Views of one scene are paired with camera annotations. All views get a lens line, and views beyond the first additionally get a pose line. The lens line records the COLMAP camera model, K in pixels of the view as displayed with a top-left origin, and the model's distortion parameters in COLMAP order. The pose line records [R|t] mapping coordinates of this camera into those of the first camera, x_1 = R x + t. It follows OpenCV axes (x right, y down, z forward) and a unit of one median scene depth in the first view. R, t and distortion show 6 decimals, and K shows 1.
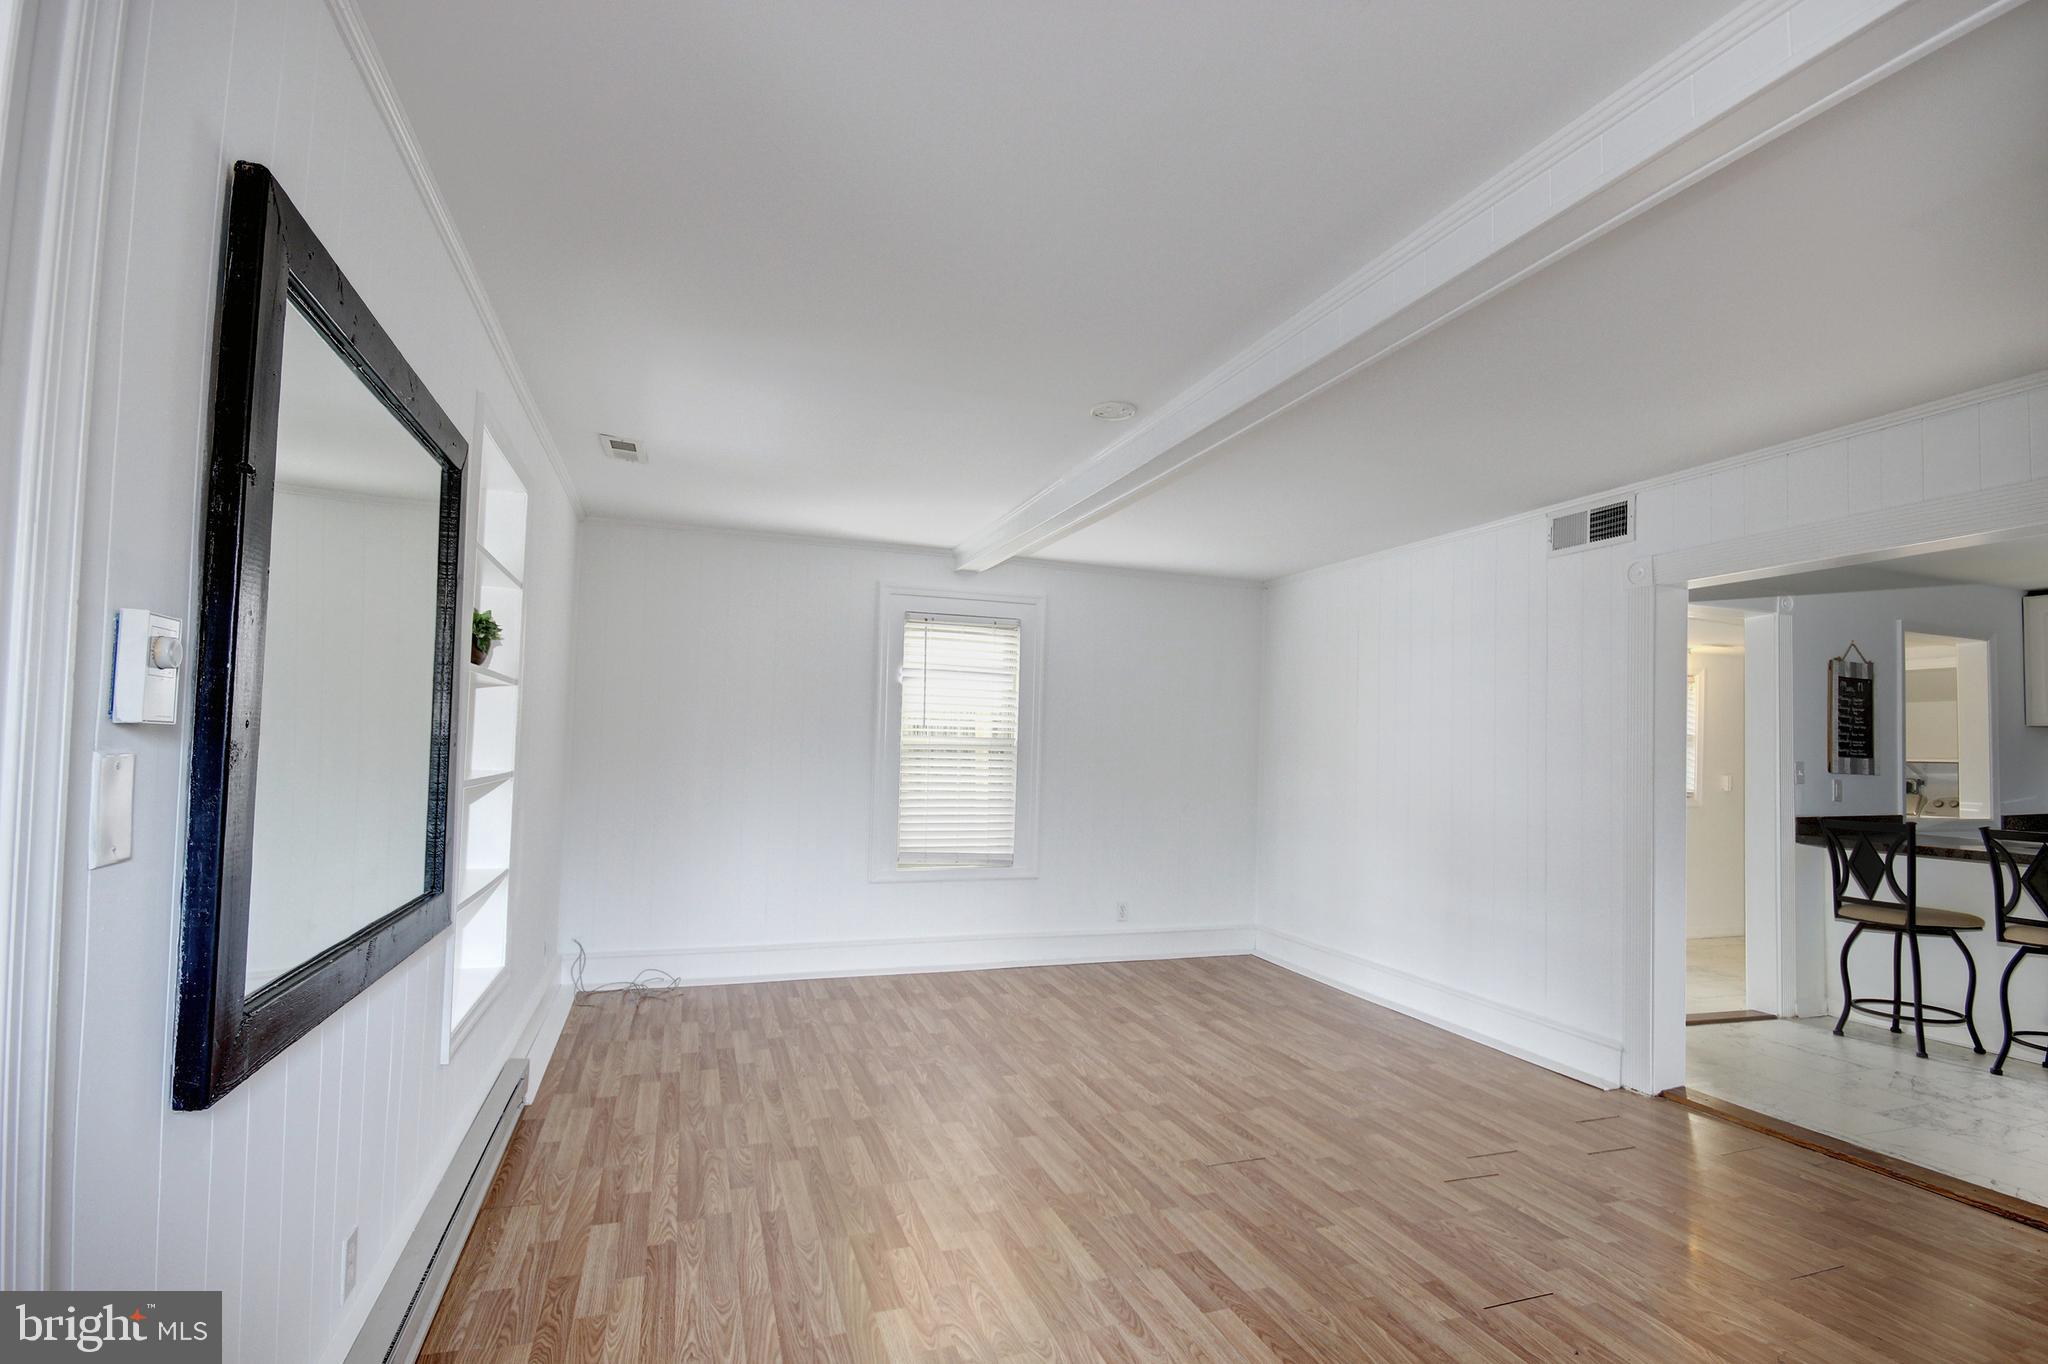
lens RADIAL K [[949.9, 0, 1029.6], [0, 949.9, 712.5], [0, 0, 1]] dist [0.017254, -0.014881]
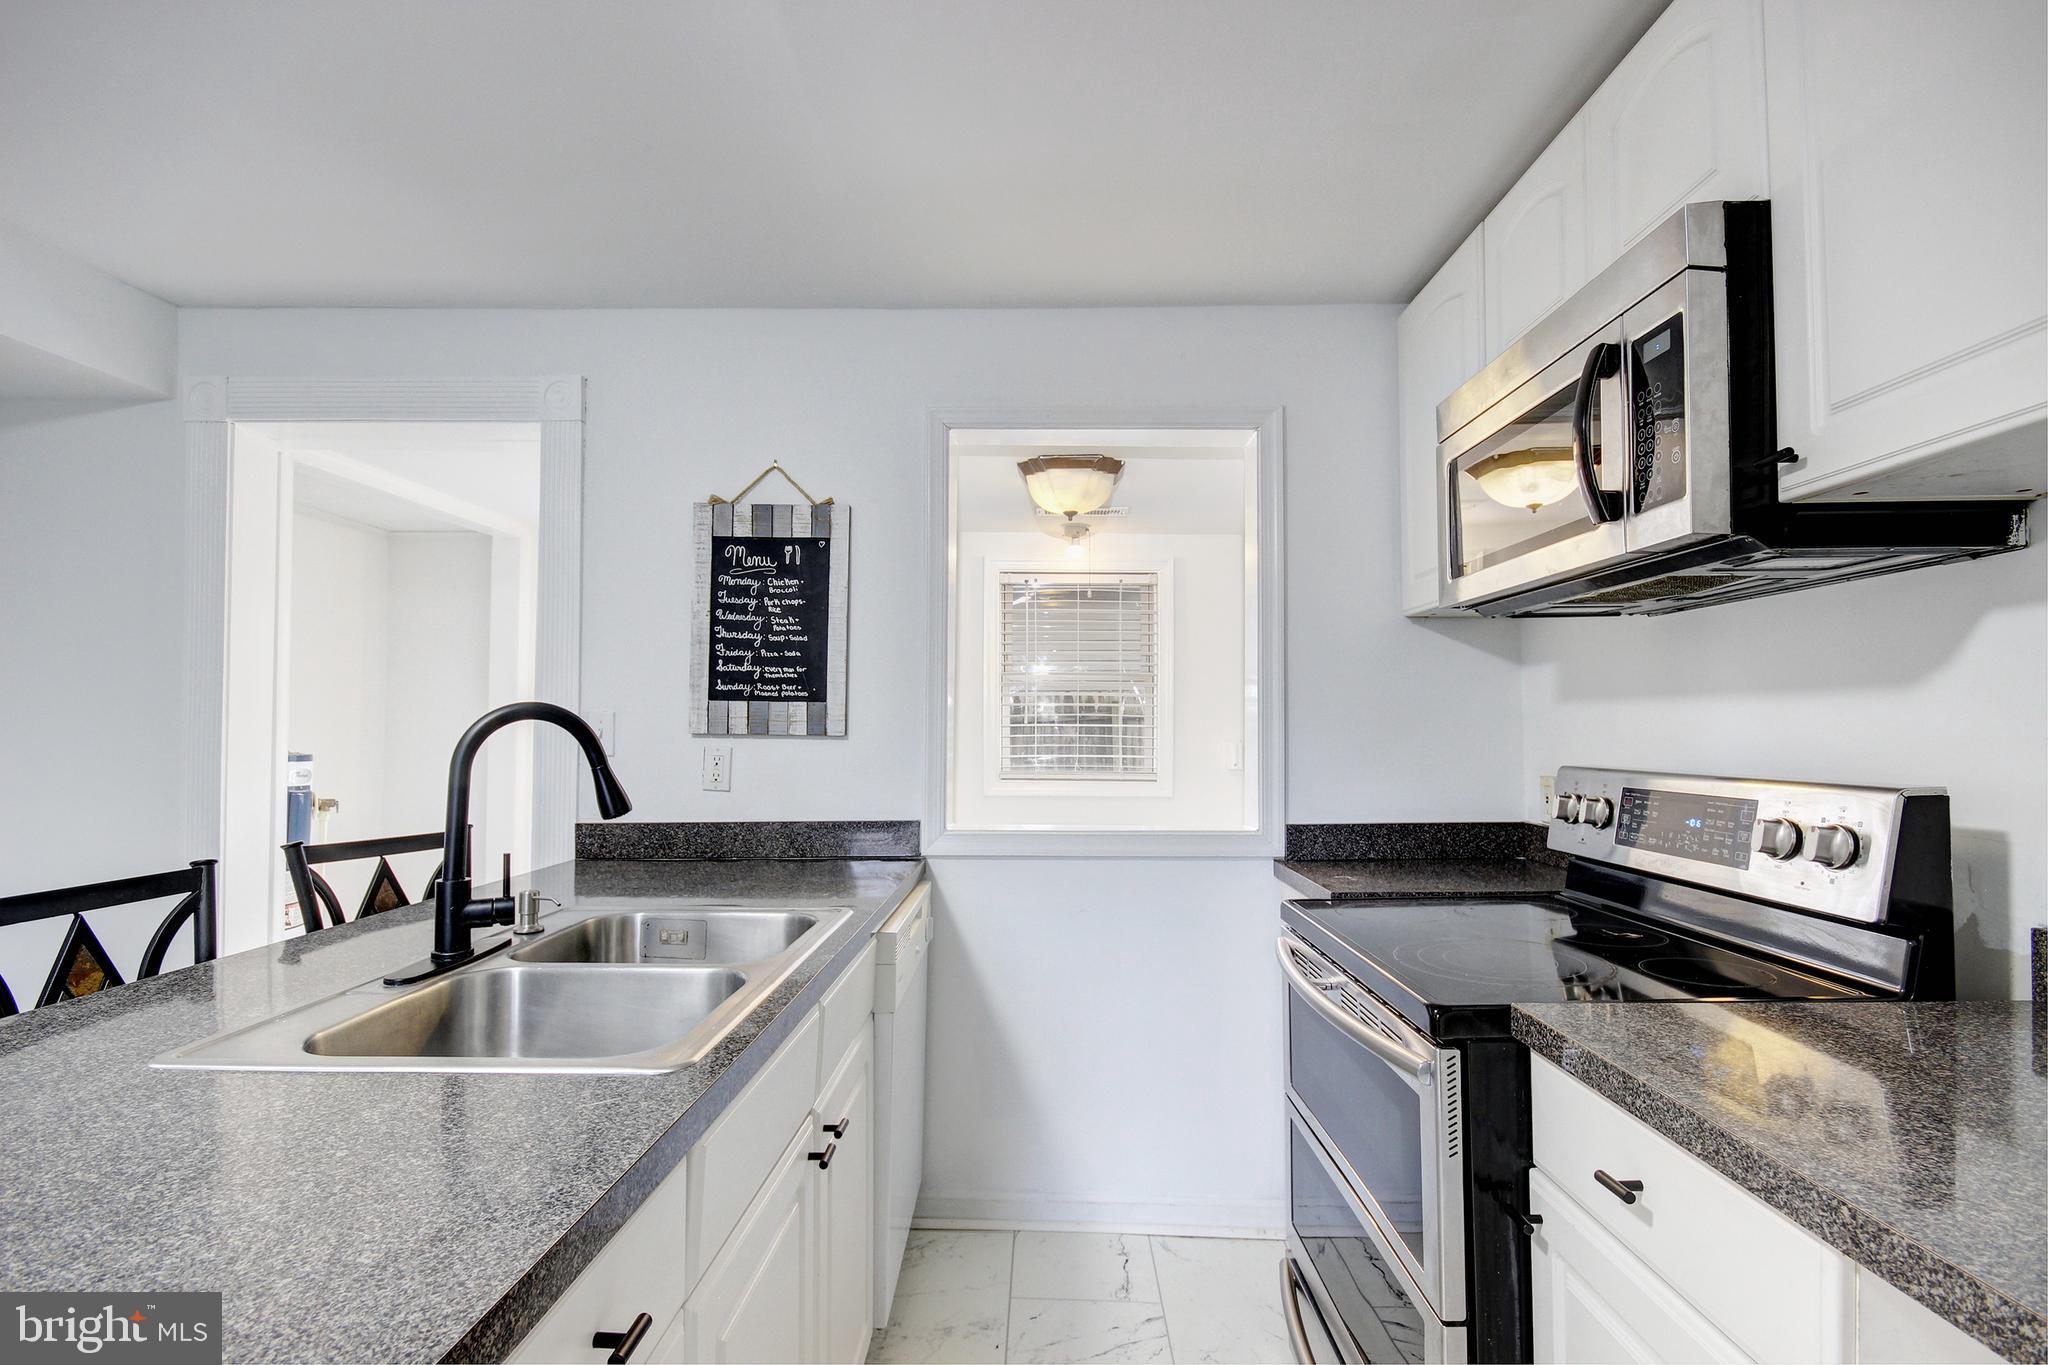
lens RADIAL K [[949.9, 0, 1029.6], [0, 949.9, 713.0], [0, 0, 1]] dist [0.017254, -0.014881]
pose [[0.932529, -0.027590, -0.360039, 1.174246], [0.033591, 0.999381, 0.010420, 0.053026], [0.359528, -0.021811, 0.932879, 0.603958]]
